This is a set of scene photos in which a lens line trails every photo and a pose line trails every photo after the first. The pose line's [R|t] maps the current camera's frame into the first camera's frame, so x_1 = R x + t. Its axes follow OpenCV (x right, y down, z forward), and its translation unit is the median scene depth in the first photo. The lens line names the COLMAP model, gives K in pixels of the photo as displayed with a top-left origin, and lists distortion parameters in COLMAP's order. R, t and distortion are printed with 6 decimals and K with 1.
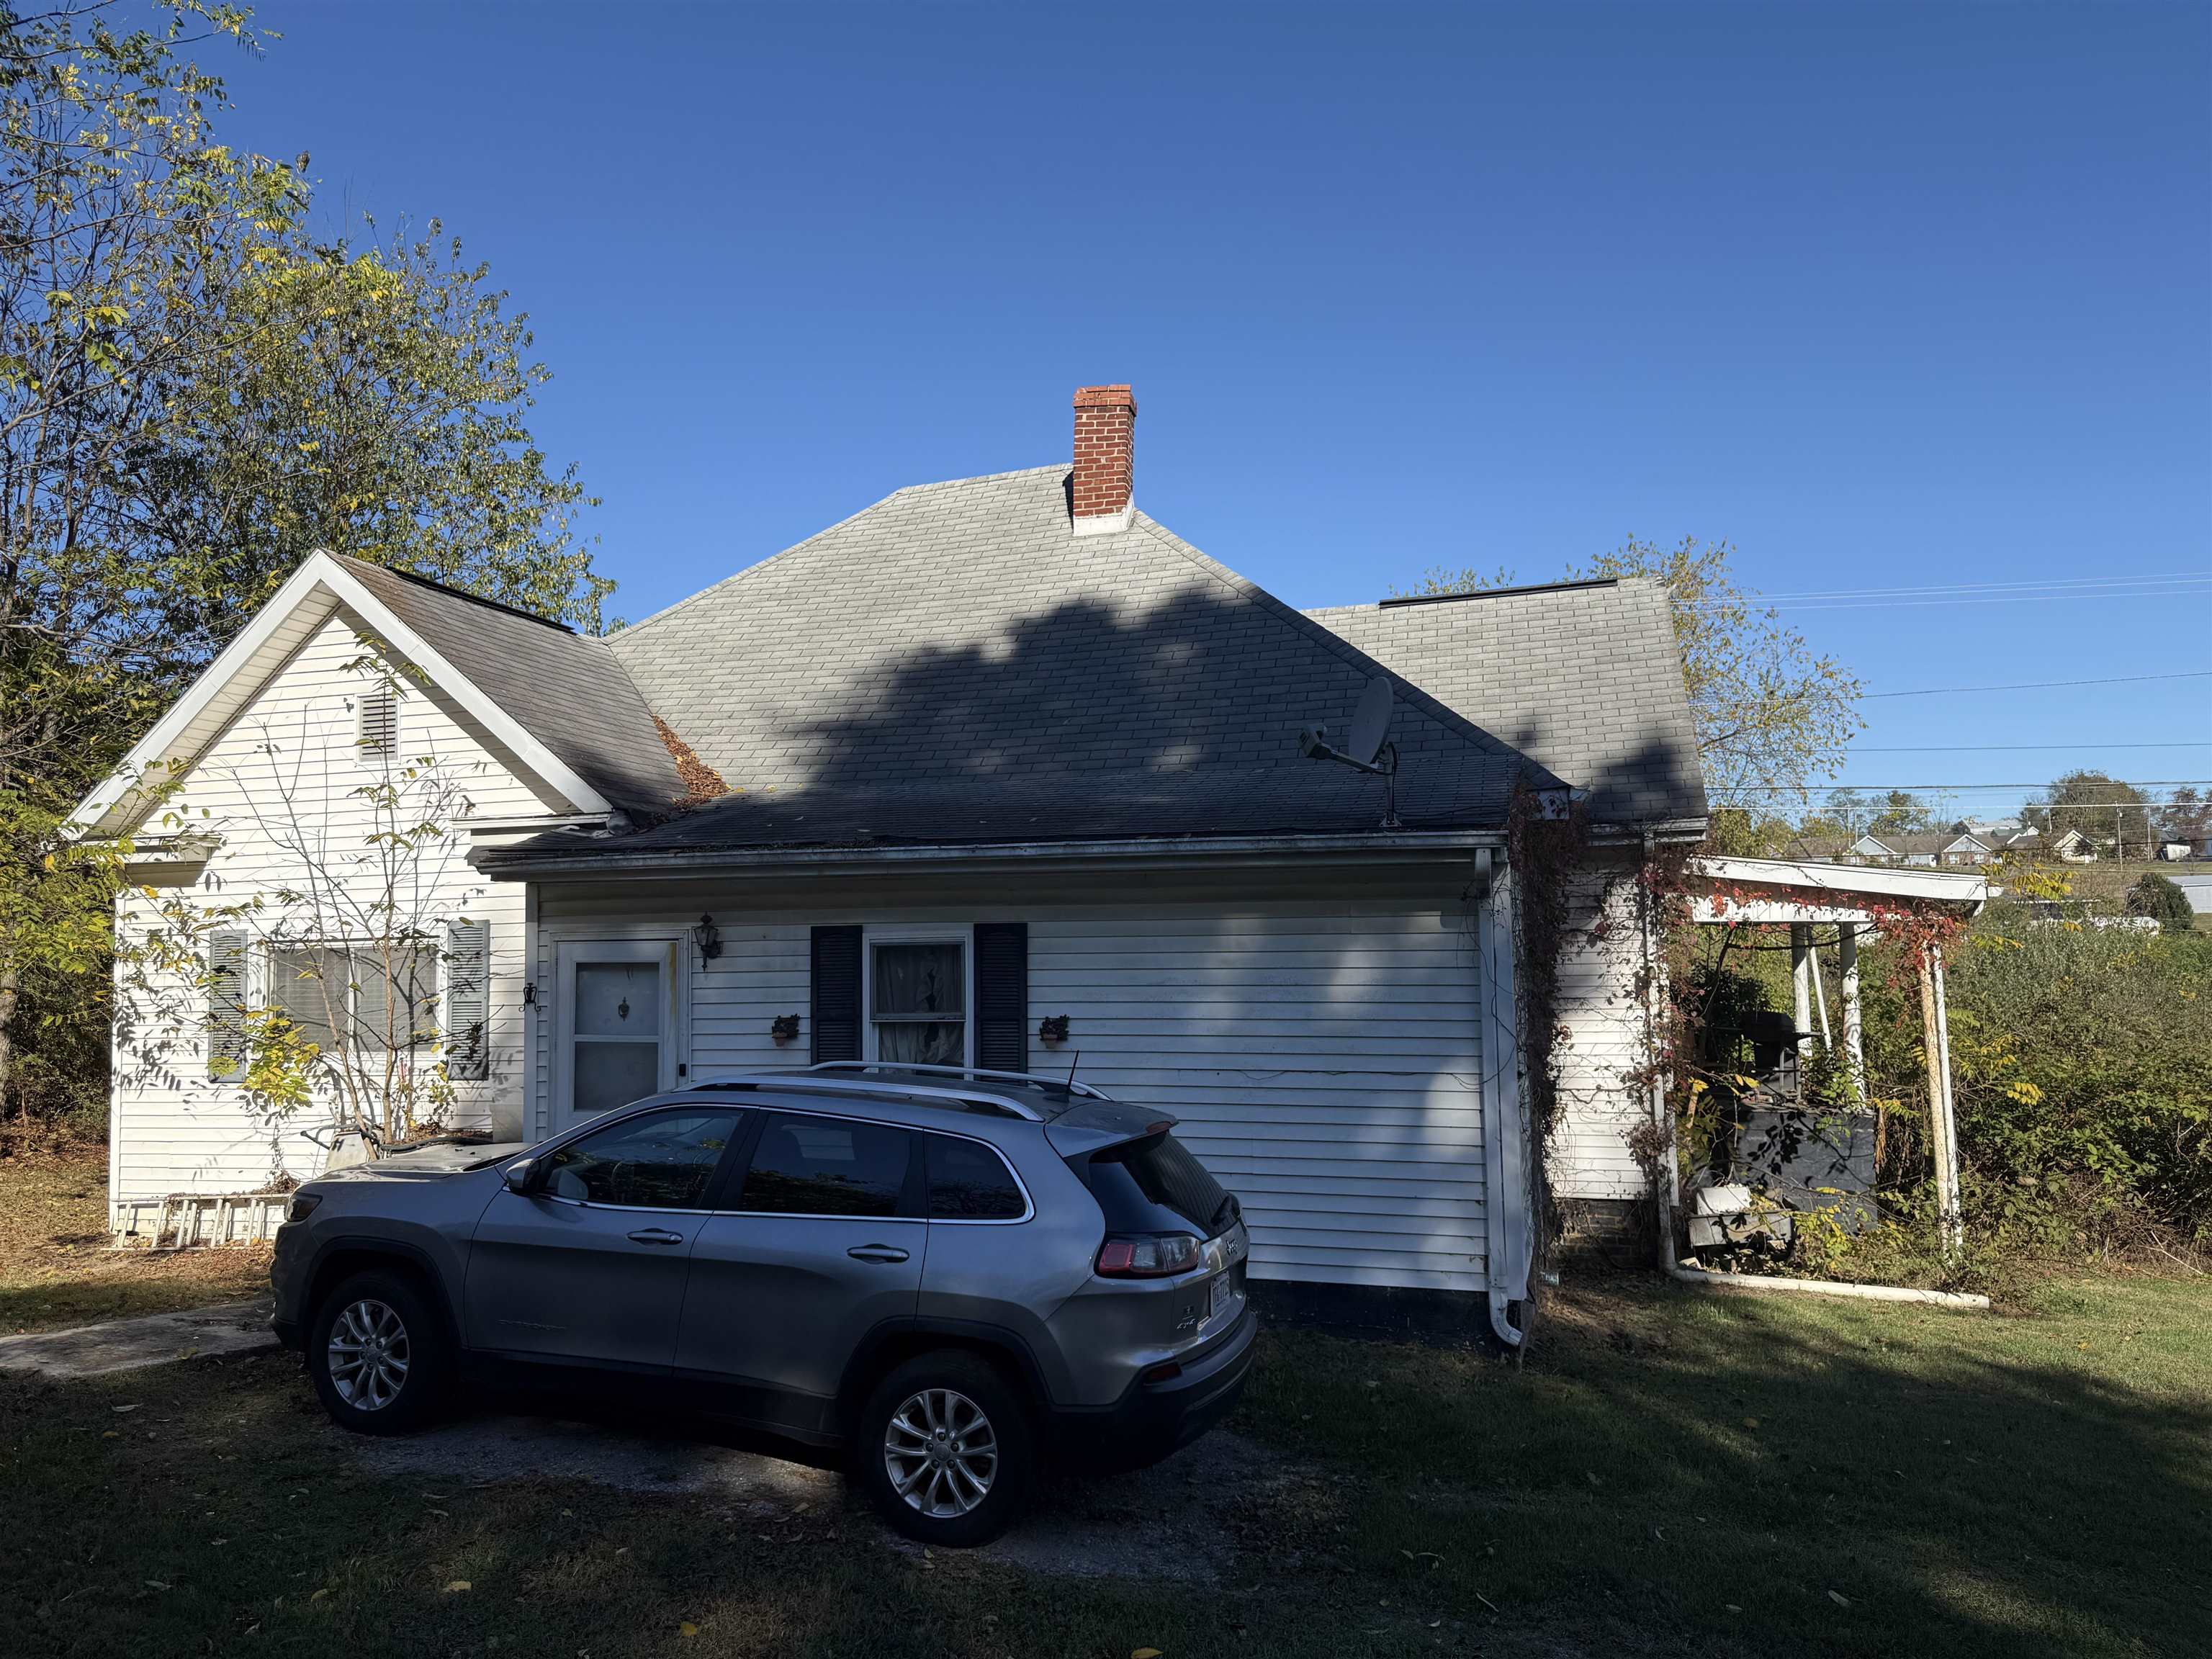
lens RADIAL K [[1589.7, 0, 1114.4], [0, 1589.7, 811.1], [0, 0, 1]] dist [0.046862, -0.071425]
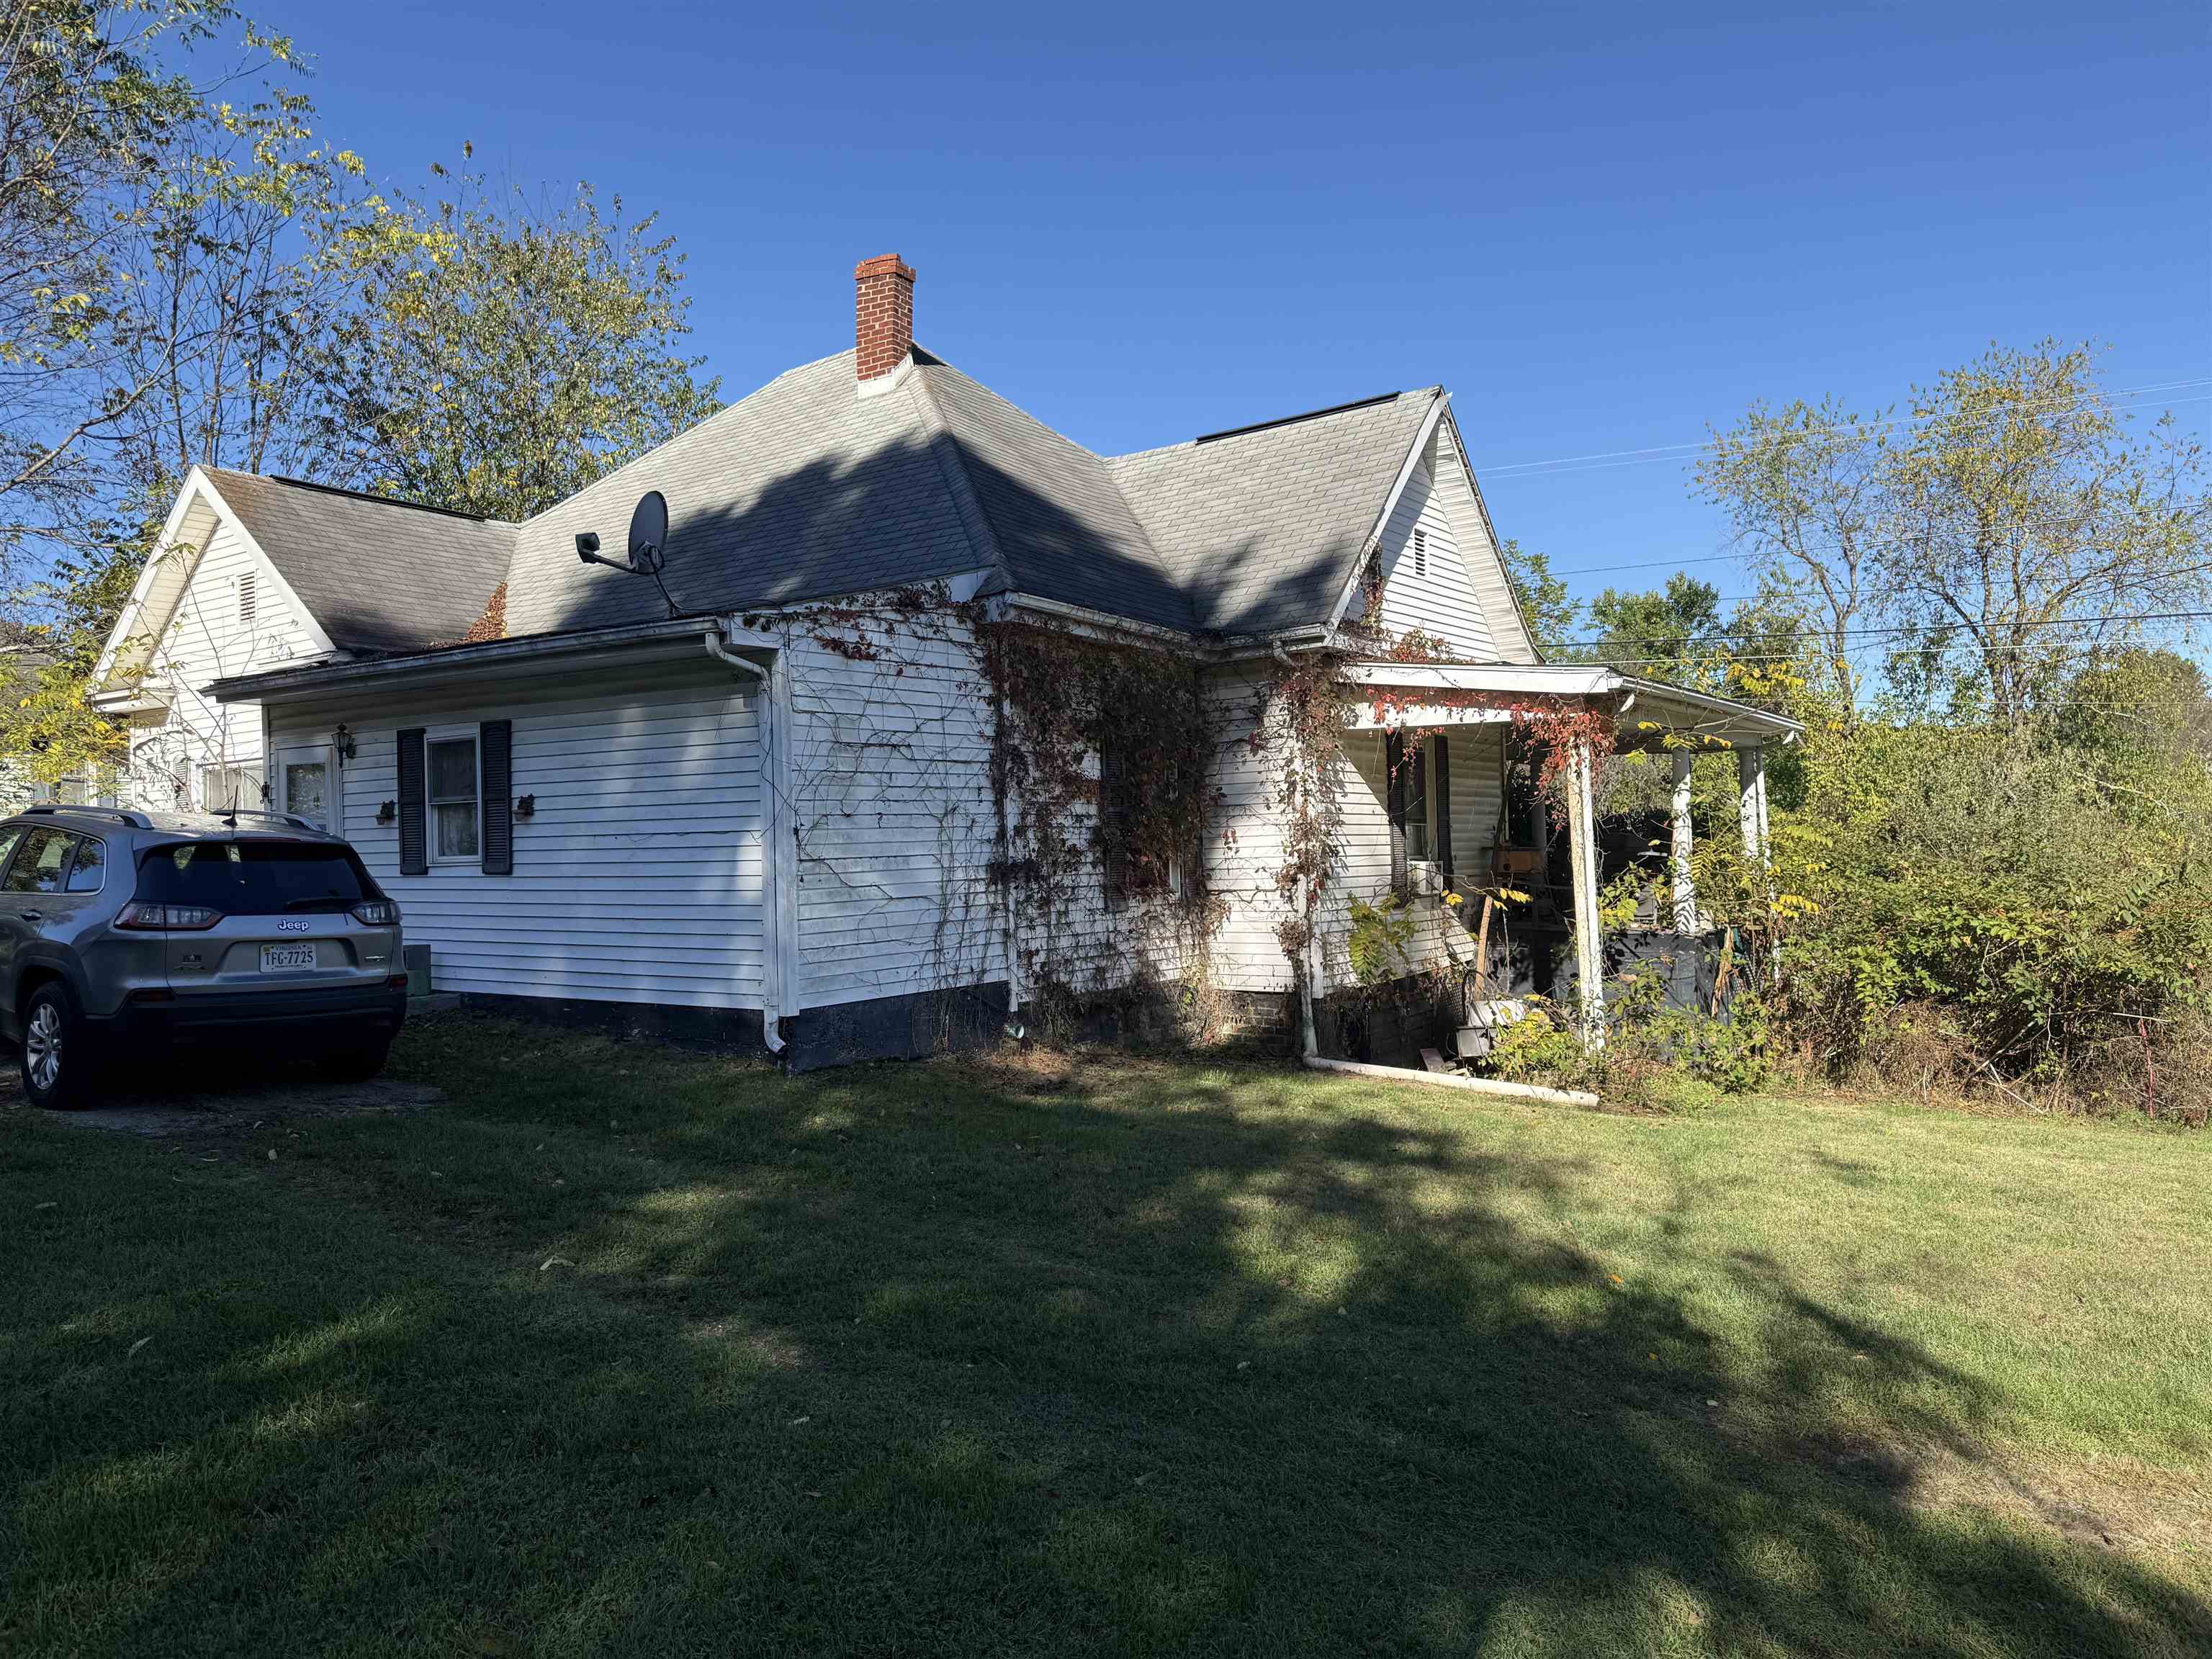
lens RADIAL K [[1589.7, 0, 1109.0], [0, 1589.7, 849.7], [0, 0, 1]] dist [0.046862, -0.071425]
pose [[0.947838, -0.002966, -0.318740, 0.621877], [0.031090, 0.996049, 0.083185, 0.065365], [0.317234, -0.088755, 0.944185, -0.023370]]
